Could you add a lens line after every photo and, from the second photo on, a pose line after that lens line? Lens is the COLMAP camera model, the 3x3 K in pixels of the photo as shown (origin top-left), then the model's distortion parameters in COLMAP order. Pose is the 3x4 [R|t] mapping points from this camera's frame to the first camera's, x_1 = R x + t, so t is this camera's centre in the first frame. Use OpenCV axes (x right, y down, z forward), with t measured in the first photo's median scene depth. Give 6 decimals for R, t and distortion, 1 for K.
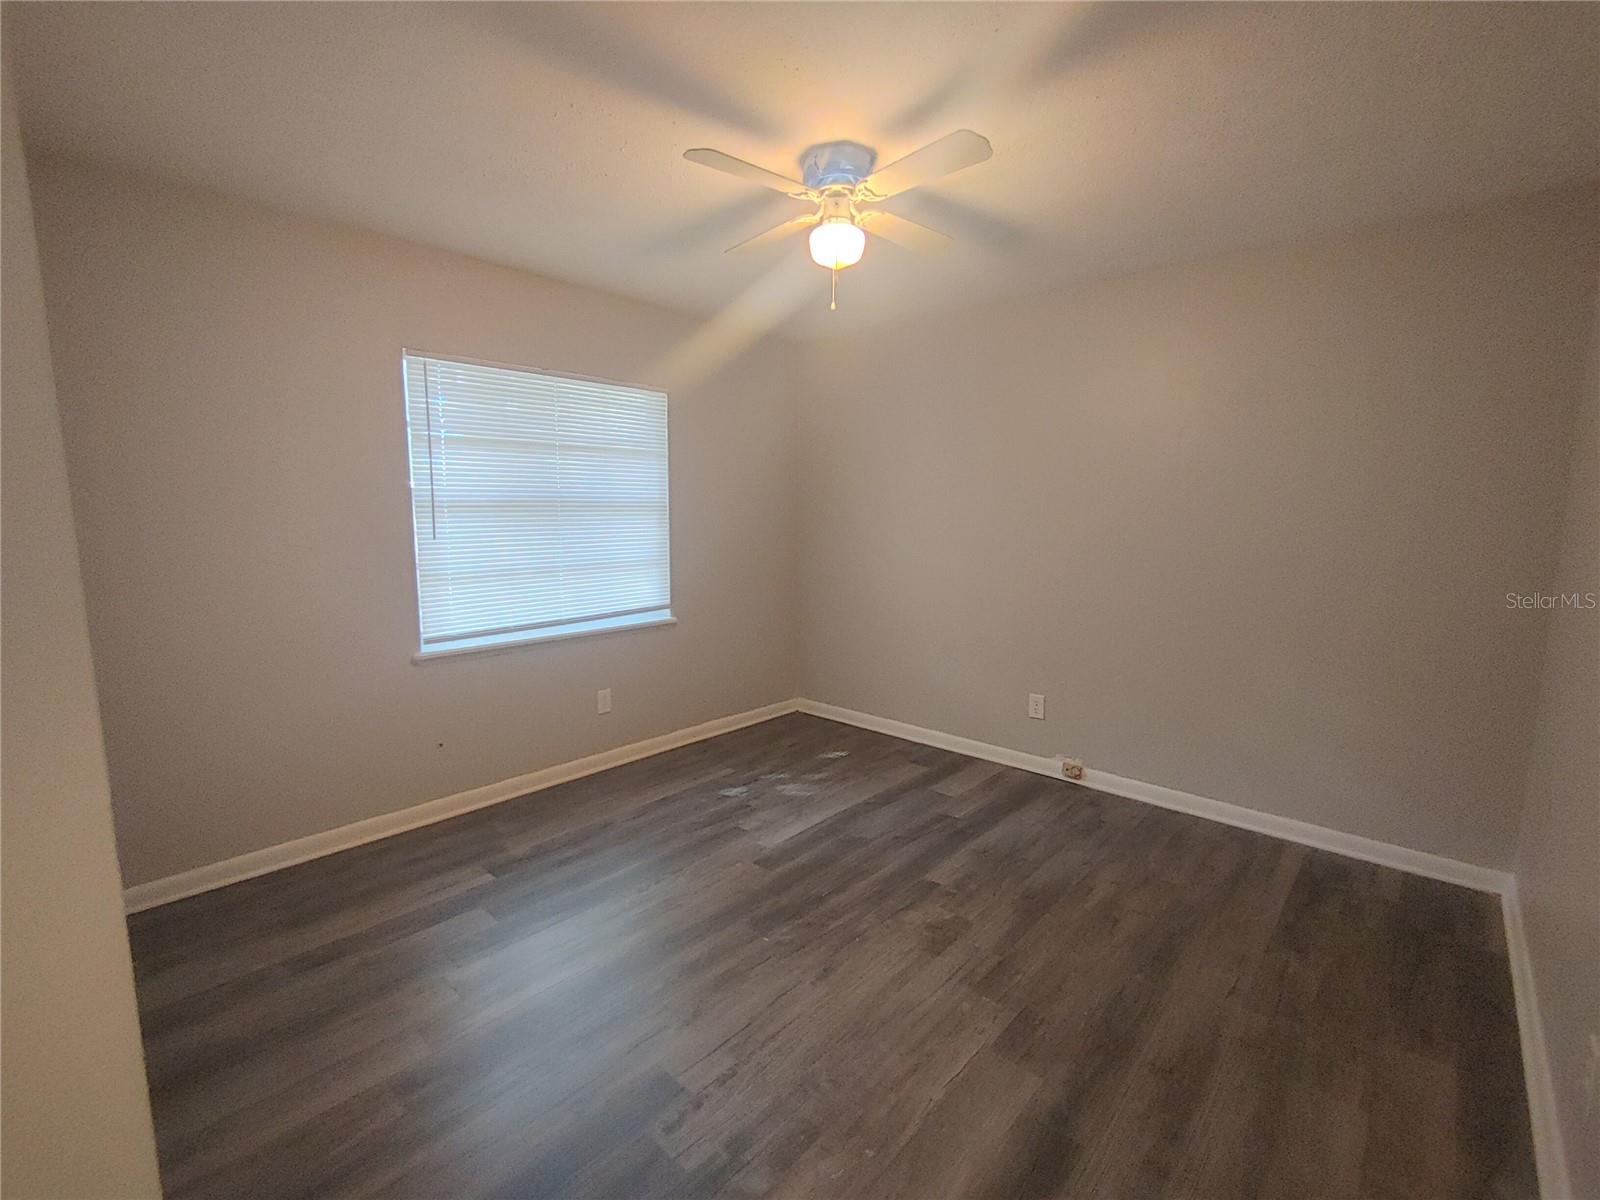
lens RADIAL K [[704.7, 0, 794.6], [0, 704.7, 599.4], [0, 0, 1]] dist [0.000751, 0.000247]
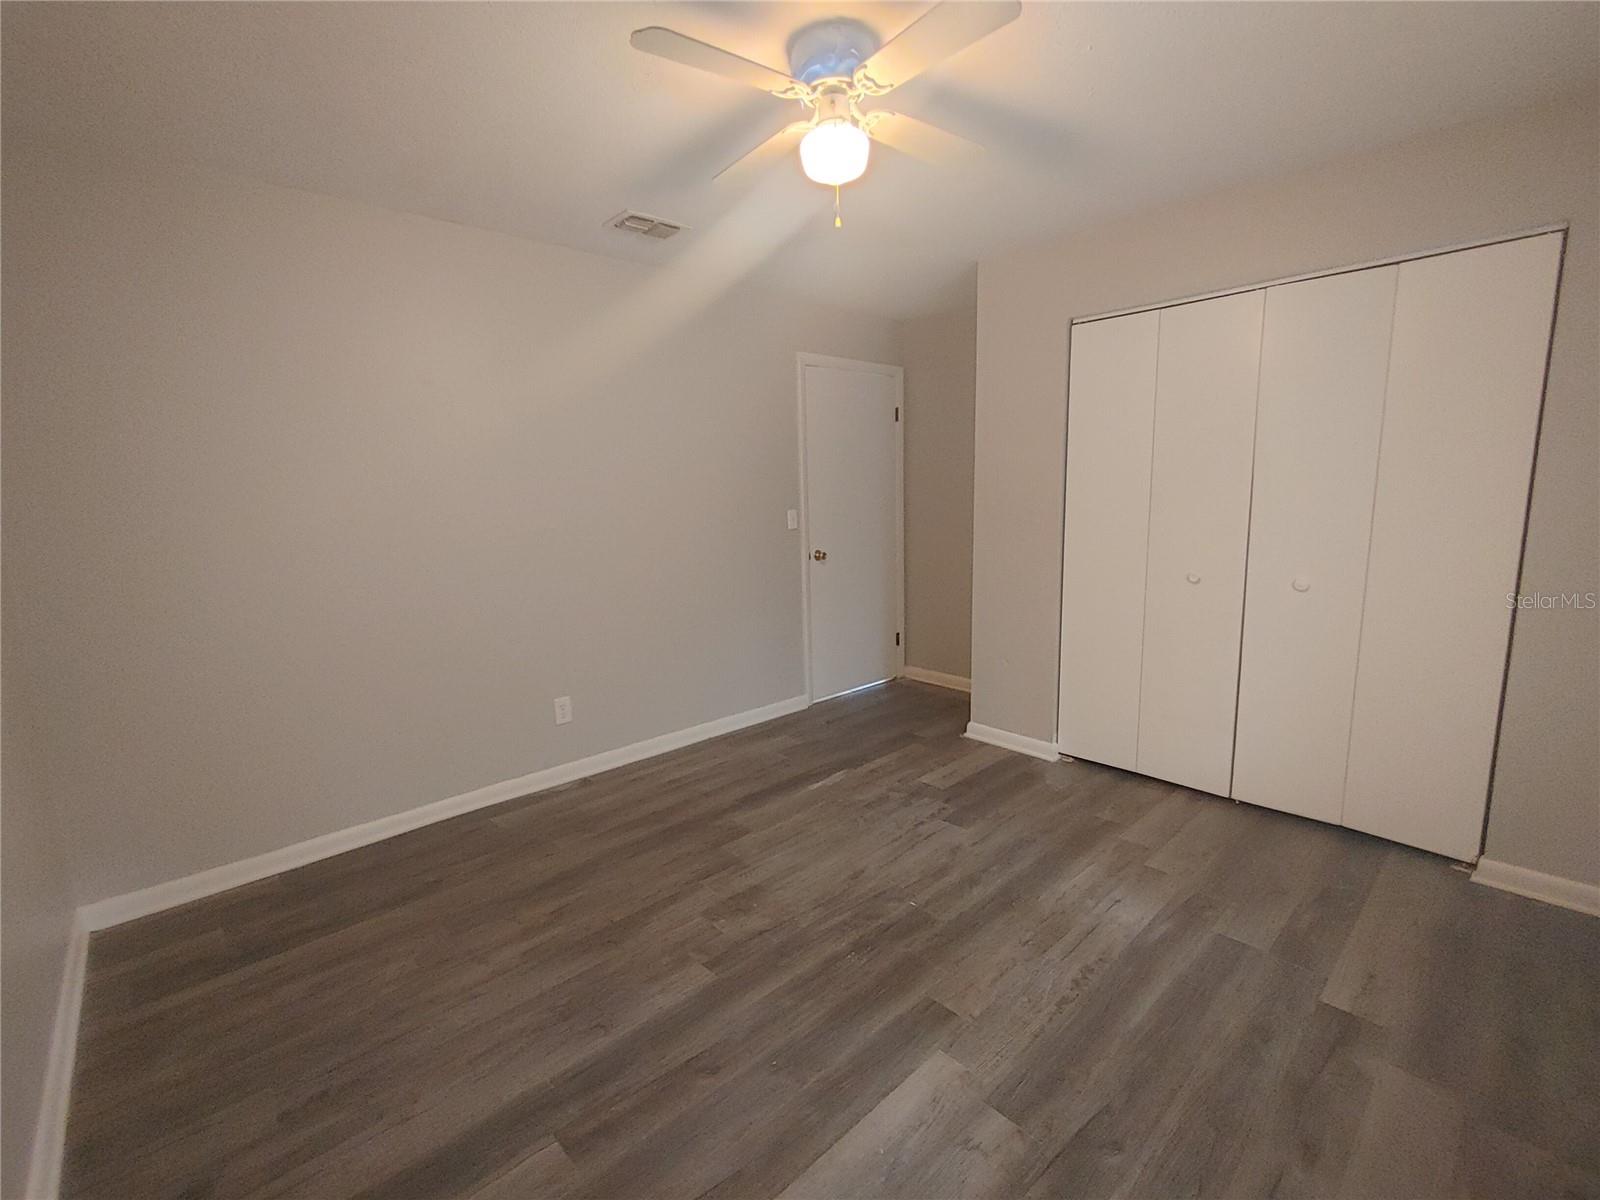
lens RADIAL K [[699.1, 0, 800.0], [0, 699.1, 600.0], [0, 0, 1]] dist [-0.001605, 0.000123]
pose [[-0.996896, 0.008283, 0.078294, 0.032774], [0.030176, 0.958706, 0.282794, -0.189360], [-0.072718, 0.284279, -0.955980, 1.527207]]
